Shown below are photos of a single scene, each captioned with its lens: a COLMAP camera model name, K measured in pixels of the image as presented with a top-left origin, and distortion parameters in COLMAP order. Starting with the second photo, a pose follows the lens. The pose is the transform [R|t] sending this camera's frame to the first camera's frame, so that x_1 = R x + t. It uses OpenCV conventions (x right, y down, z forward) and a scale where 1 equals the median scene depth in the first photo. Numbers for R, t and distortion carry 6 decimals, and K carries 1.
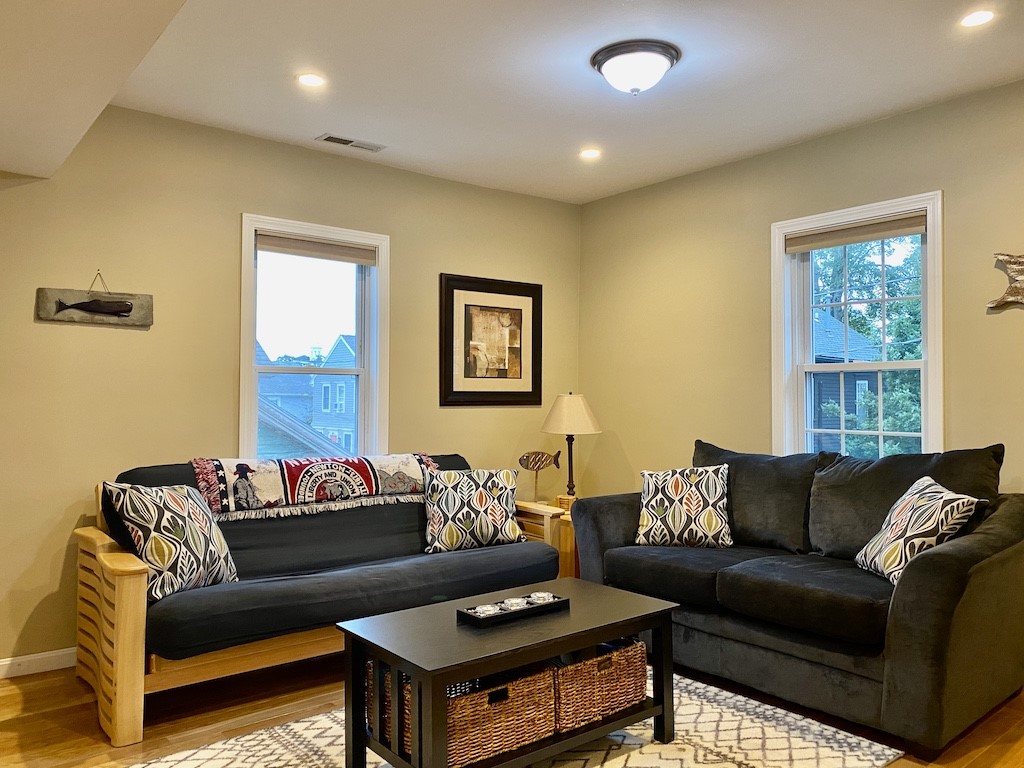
lens RADIAL K [[776.2, 0, 508.2], [0, 776.2, 376.0], [0, 0, 1]] dist [0.015300, 0.000690]
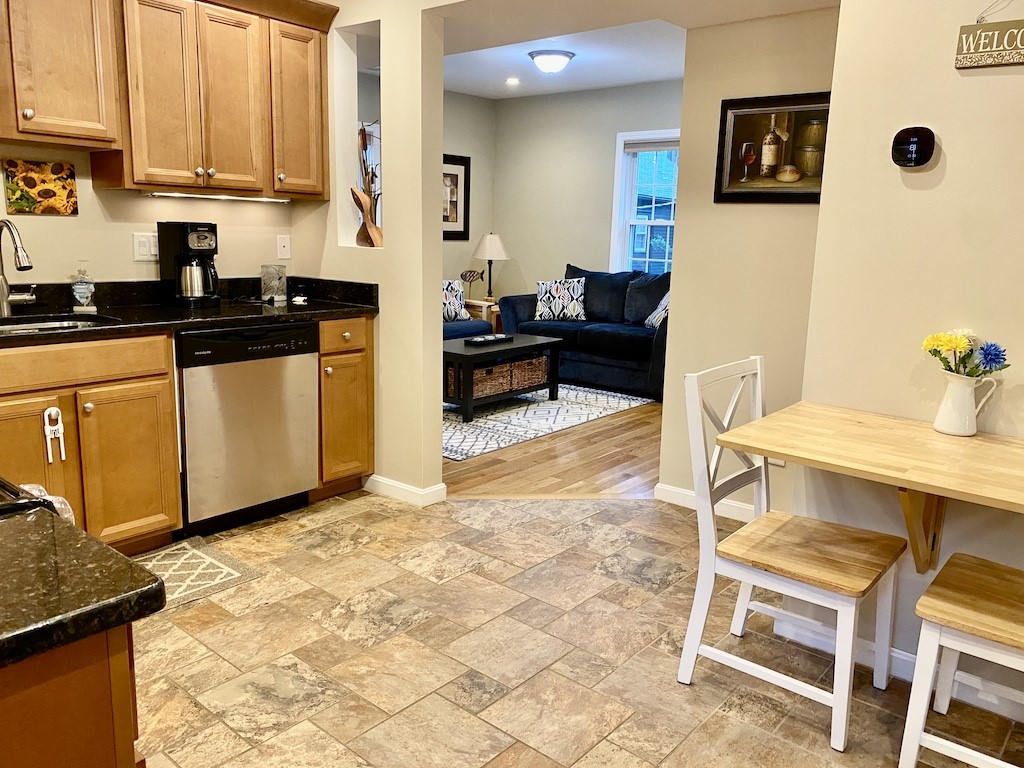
lens RADIAL K [[777.1, 0, 512.0], [0, 777.1, 384.0], [0, 0, 1]] dist [0.017976, -0.005891]
pose [[0.979876, -0.012526, 0.199216, -0.260486], [-0.032957, 0.974180, 0.223356, -0.045444], [-0.196870, -0.225427, 0.954162, -0.786240]]
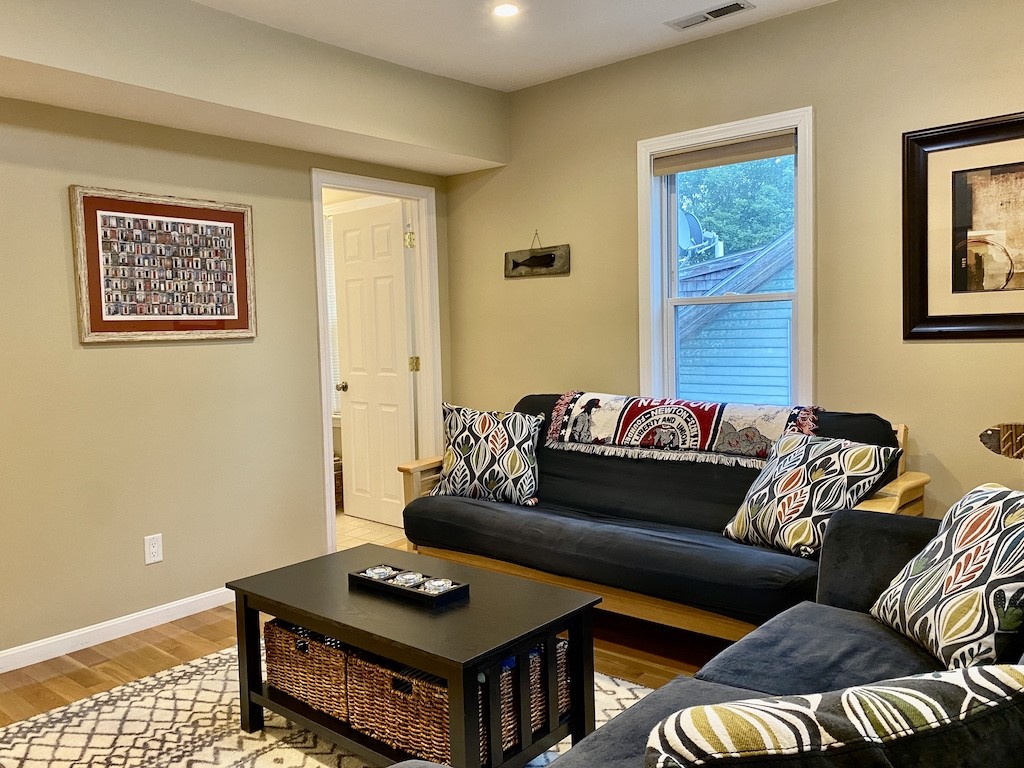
lens RADIAL K [[788.7, 0, 518.2], [0, 788.7, 365.8], [0, 0, 1]] dist [0.049943, -0.003808]
pose [[0.198059, 0.037767, -0.979462, 0.663076], [0.056785, 0.997137, 0.049931, 0.011035], [0.978544, -0.065508, 0.195348, 0.701235]]
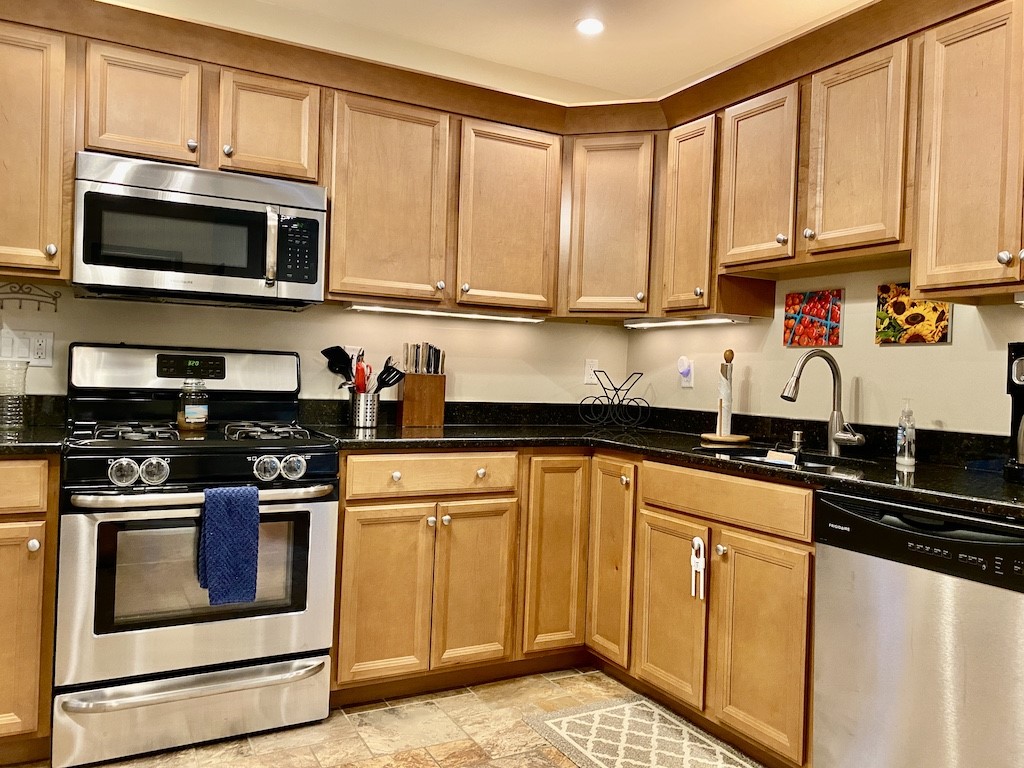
lens RADIAL K [[780.6, 0, 517.5], [0, 780.6, 383.5], [0, 0, 1]] dist [0.016538, -0.006185]
pose [[-0.163208, 0.004284, -0.986582, 0.170153], [-0.001628, 0.999988, 0.004612, 0.015625], [0.986590, 0.002359, -0.163200, -0.046357]]
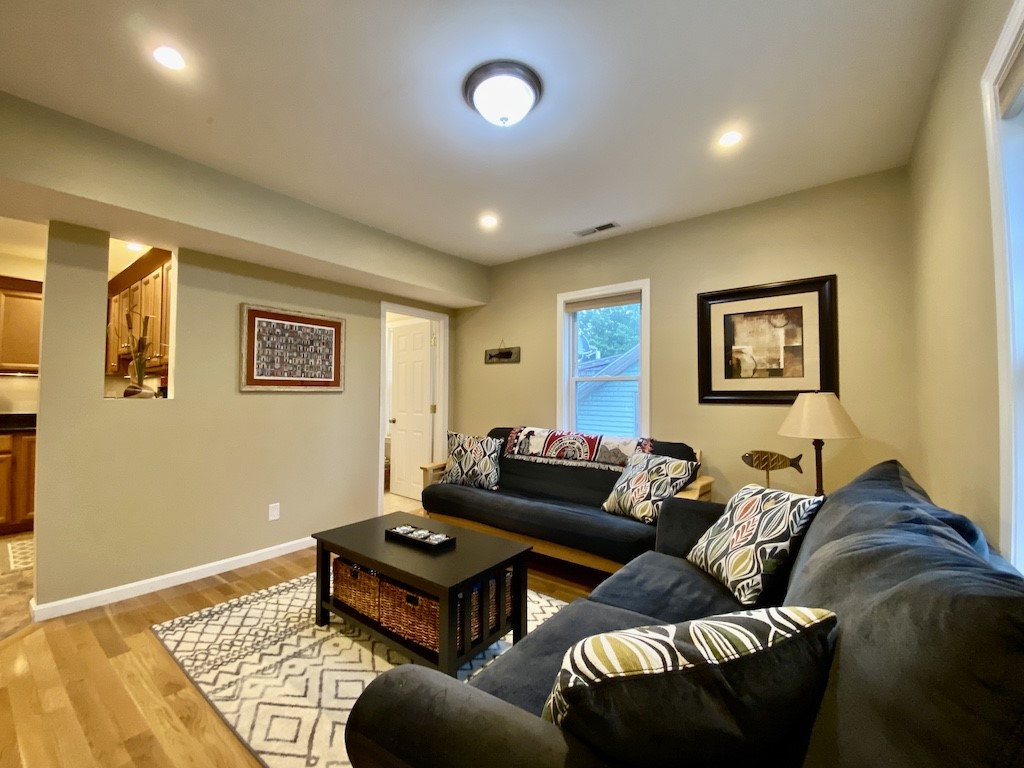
lens RADIAL K [[414.1, 0, 512.0], [0, 414.1, 384.0], [0, 0, 1]] dist [0.064622, -0.040497]
pose [[0.244338, -0.025159, -0.969364, 0.619733], [0.025897, 0.999476, -0.019413, 0.018175], [0.969344, -0.020360, 0.244862, 0.713821]]
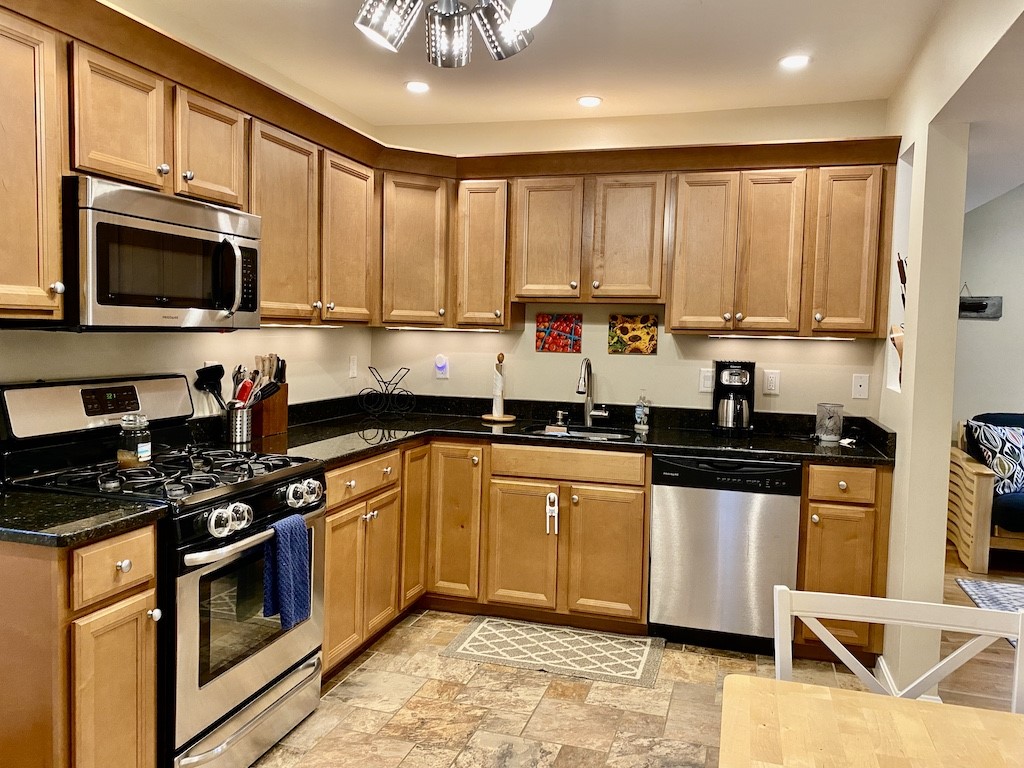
lens RADIAL K [[785.7, 0, 508.3], [0, 785.7, 382.2], [0, 0, 1]] dist [0.086704, -0.077418]
pose [[0.572102, 0.067380, -0.817410, 0.252372], [0.003633, 0.996402, 0.084677, -0.074855], [0.820175, -0.051413, 0.569799, -0.621993]]
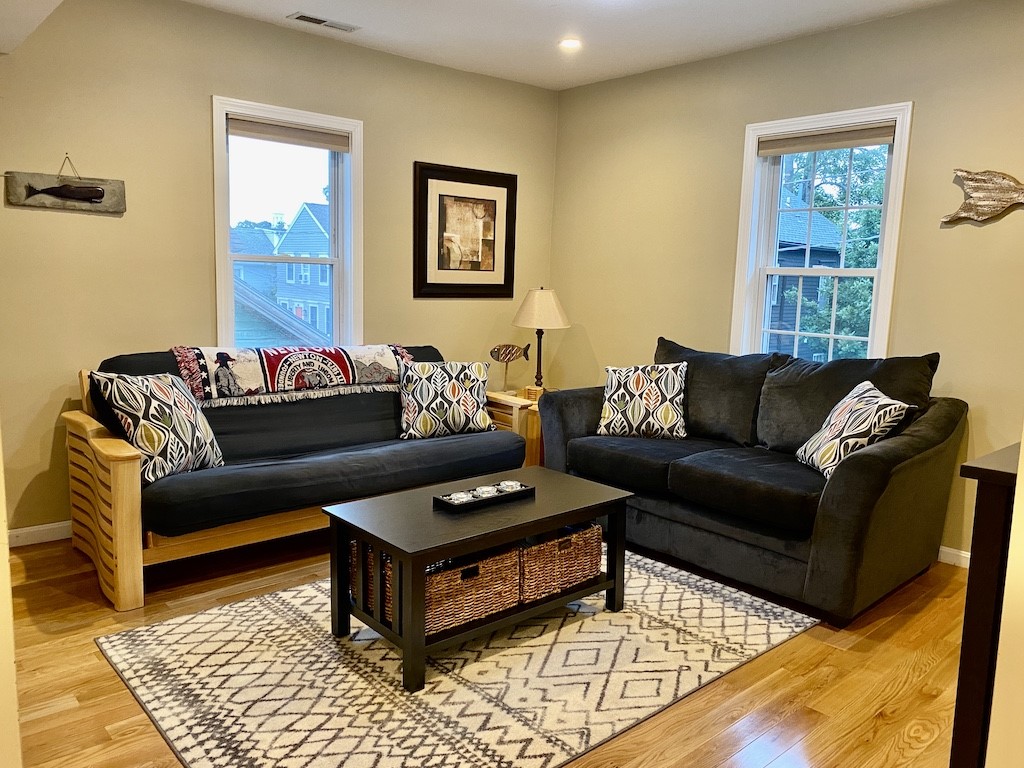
lens RADIAL K [[771.7, 0, 511.3], [0, 771.7, 379.7], [0, 0, 1]] dist [0.042616, -0.044162]
pose [[0.998632, 0.020993, 0.047883, -0.007864], [-0.028524, 0.986300, 0.162477, -0.029870], [-0.043817, -0.163620, 0.985550, -0.036646]]
